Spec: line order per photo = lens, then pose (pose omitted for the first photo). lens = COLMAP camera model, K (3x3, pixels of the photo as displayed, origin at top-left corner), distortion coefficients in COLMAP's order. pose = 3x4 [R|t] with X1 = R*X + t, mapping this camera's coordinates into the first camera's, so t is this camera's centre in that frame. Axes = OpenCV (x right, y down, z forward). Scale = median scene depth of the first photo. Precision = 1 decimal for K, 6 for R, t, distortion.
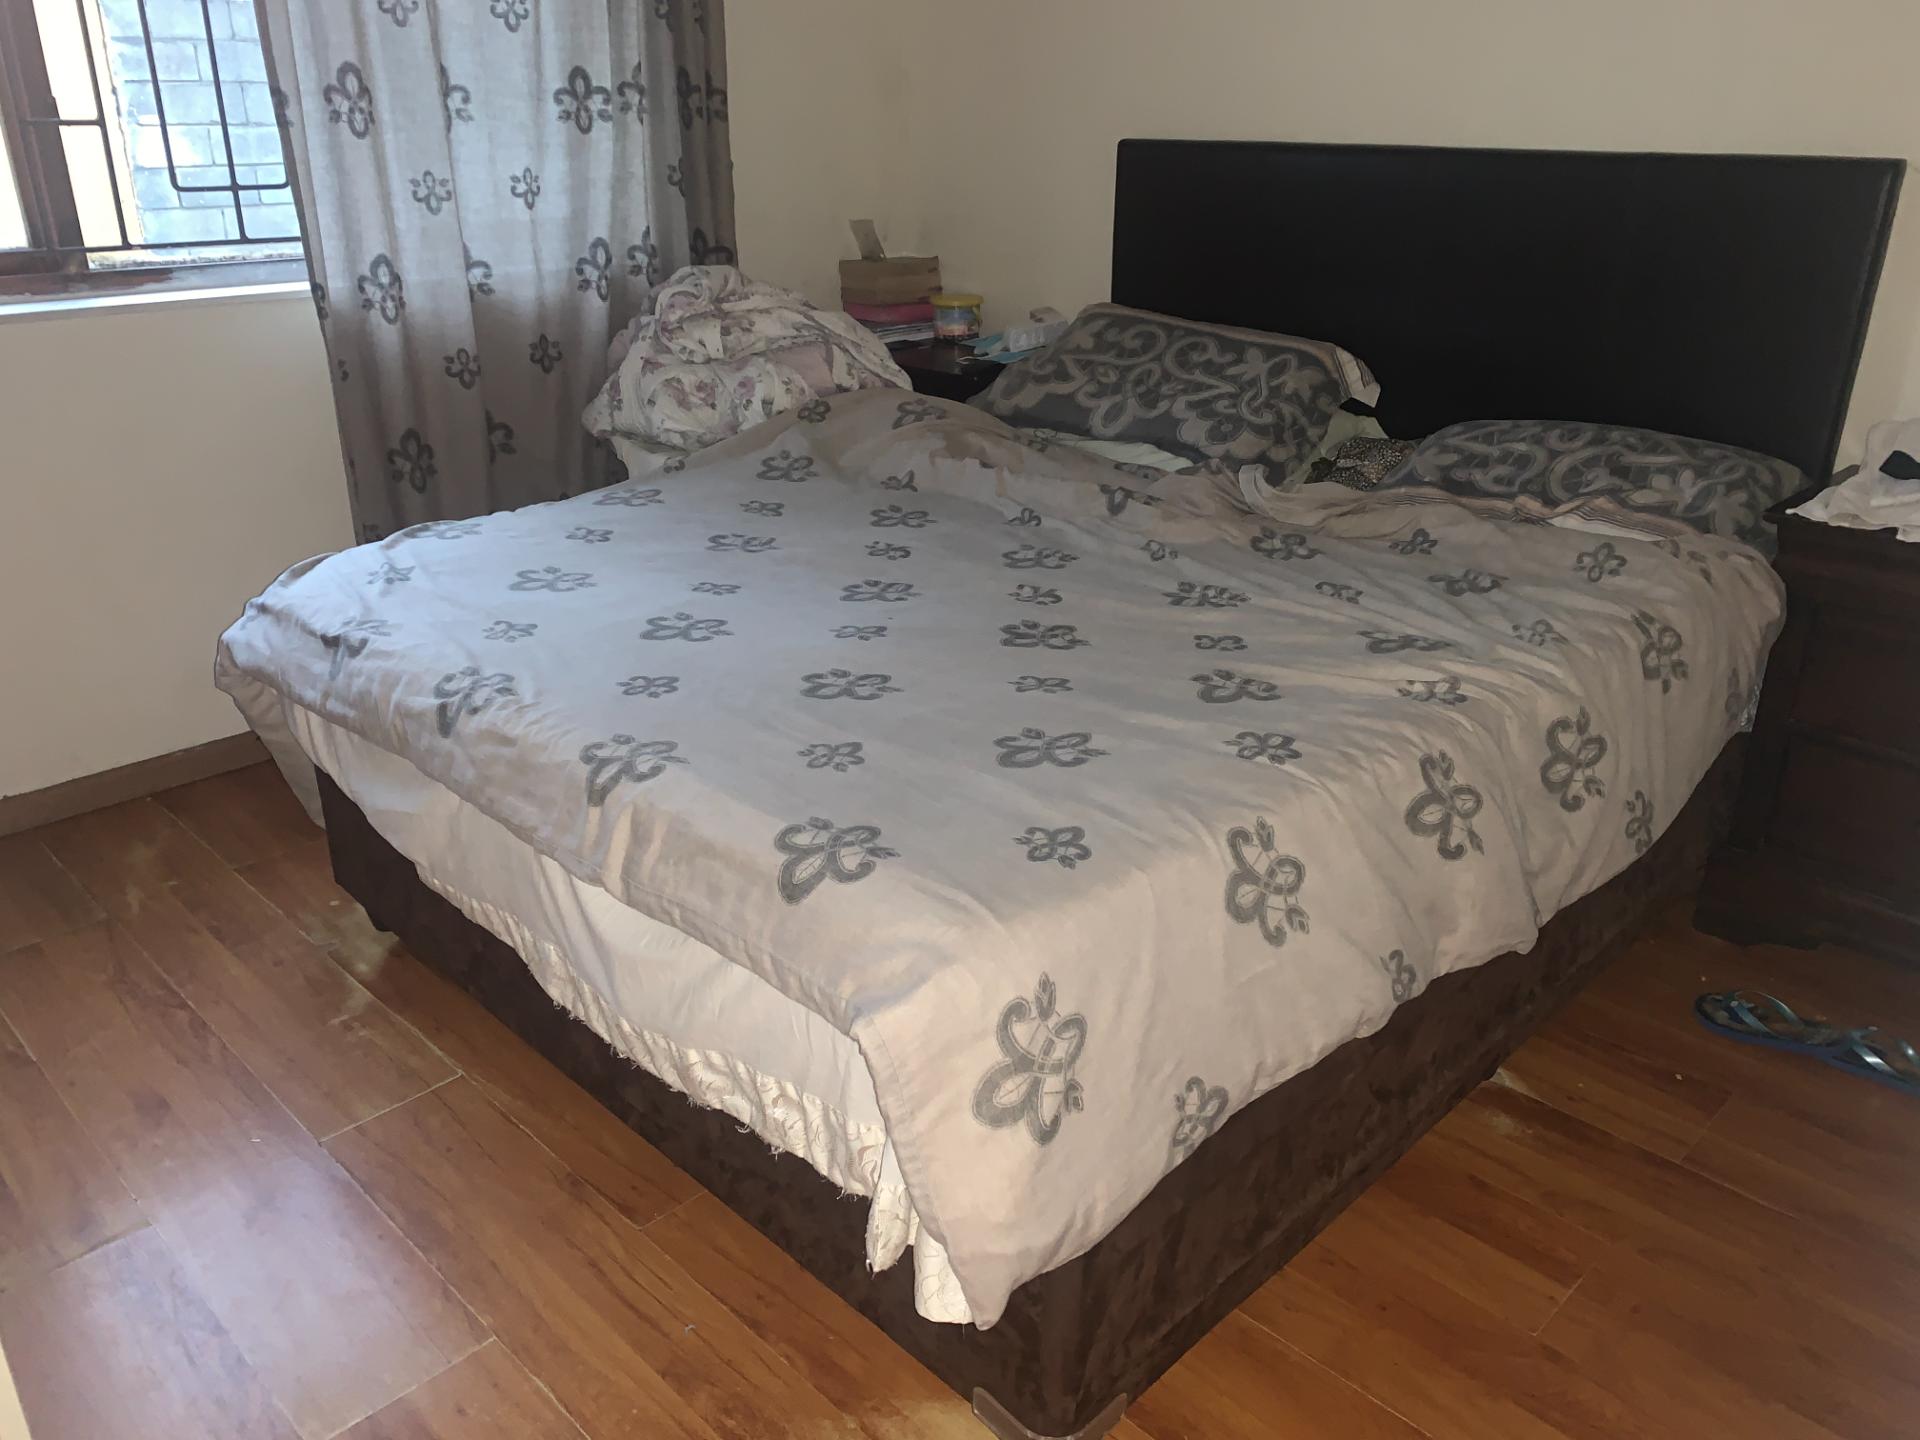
lens RADIAL K [[1458.8, 0, 921.6], [0, 1458.8, 721.1], [0, 0, 1]] dist [0.126282, -0.252547]
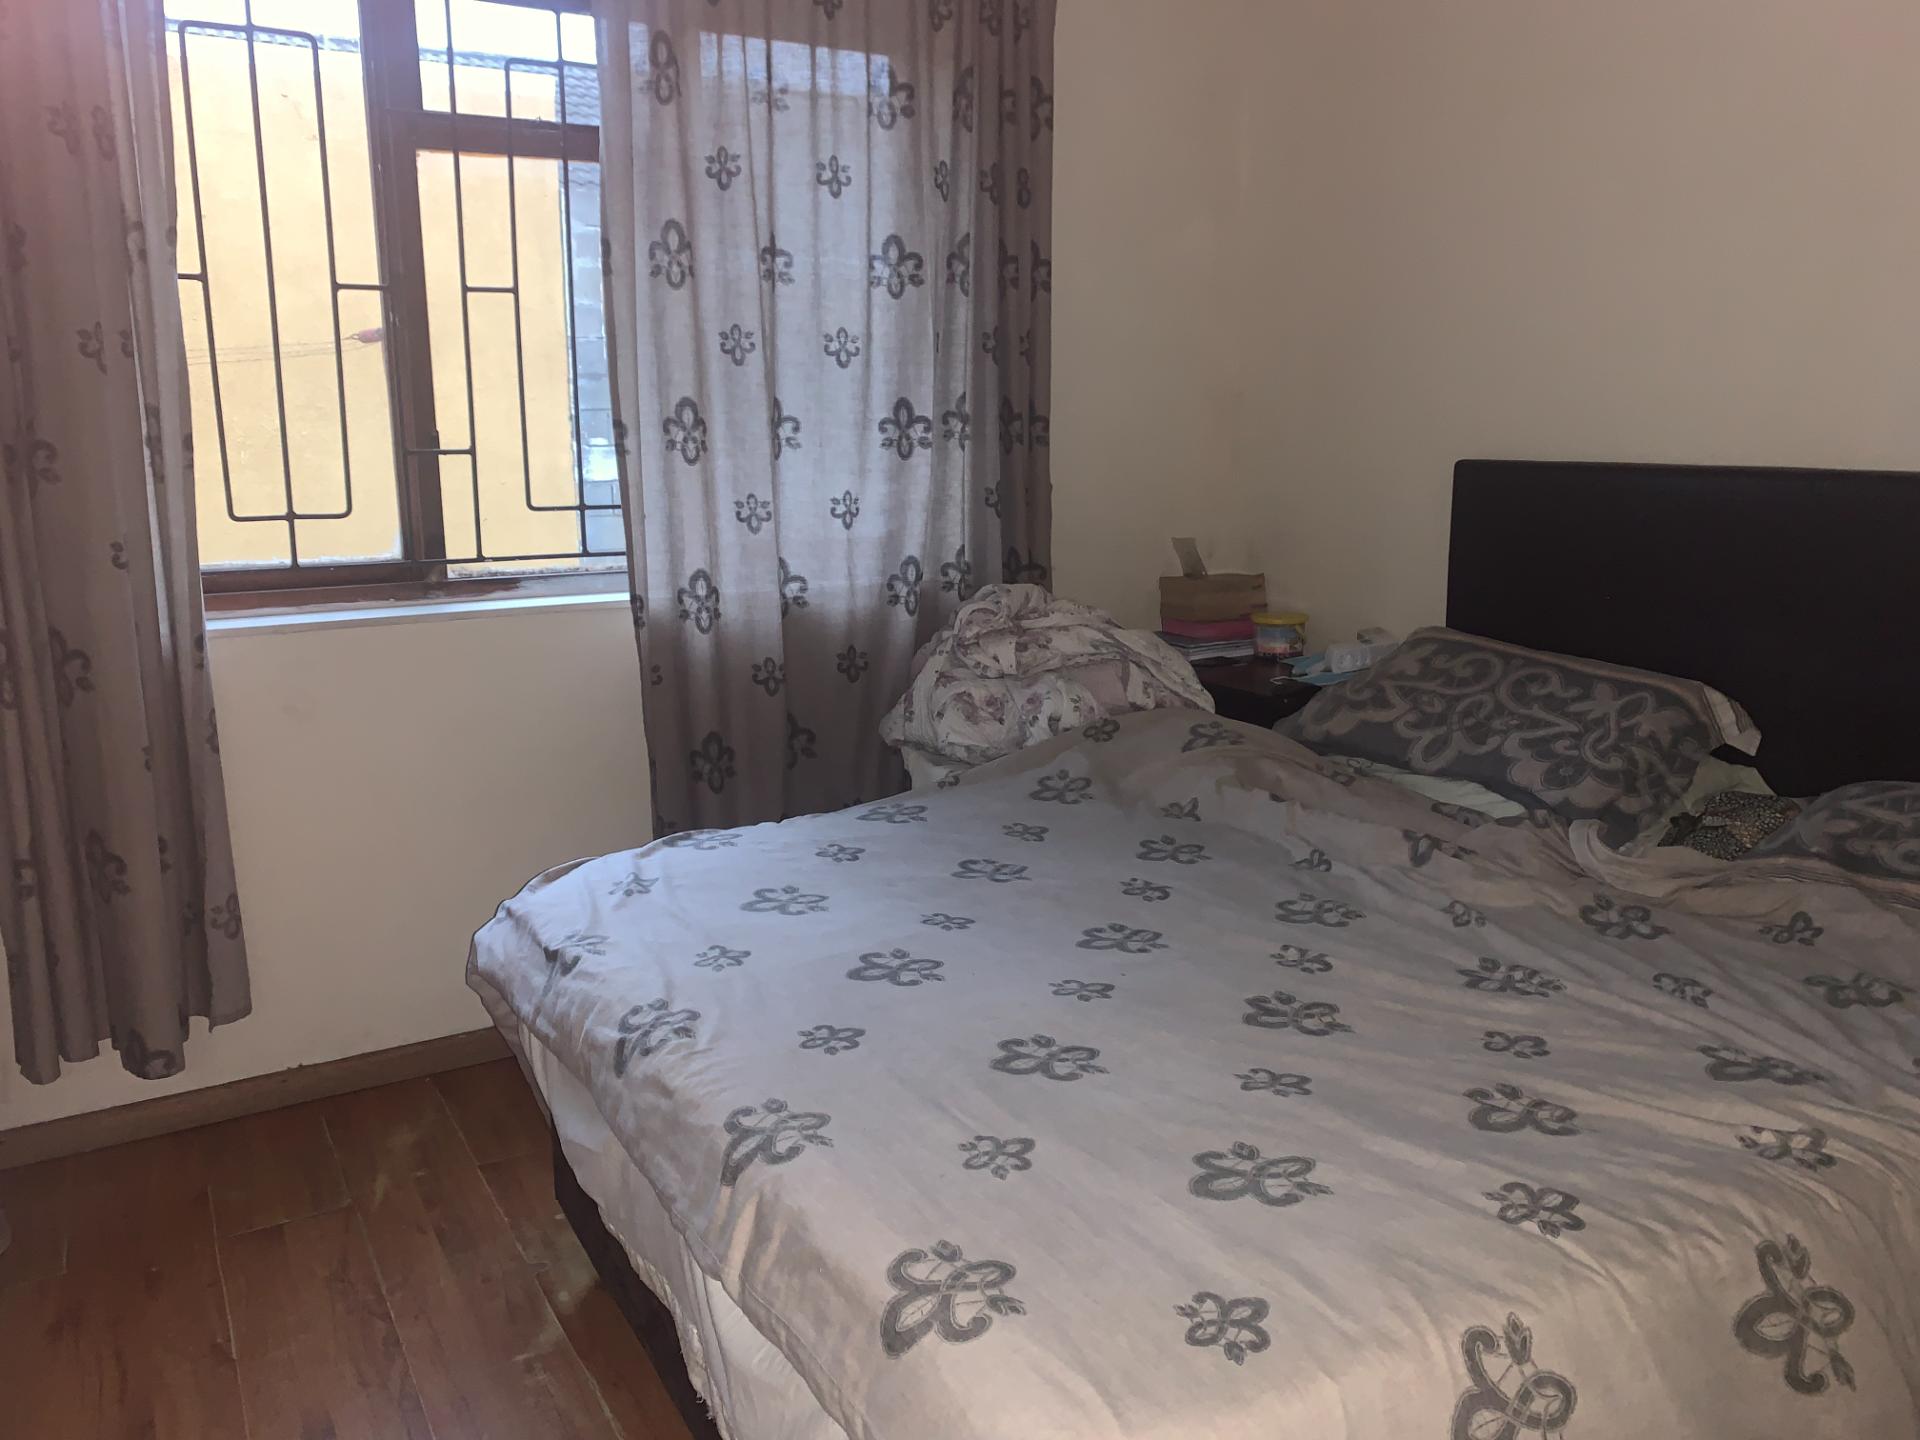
lens RADIAL K [[1467.7, 0, 947.6], [0, 1467.7, 722.4], [0, 0, 1]] dist [0.045759, -0.041108]
pose [[0.969516, 0.041395, -0.241508, 0.067457], [-0.086689, 0.979827, -0.180064, -0.040998], [0.229183, 0.195511, 0.953546, 0.076840]]
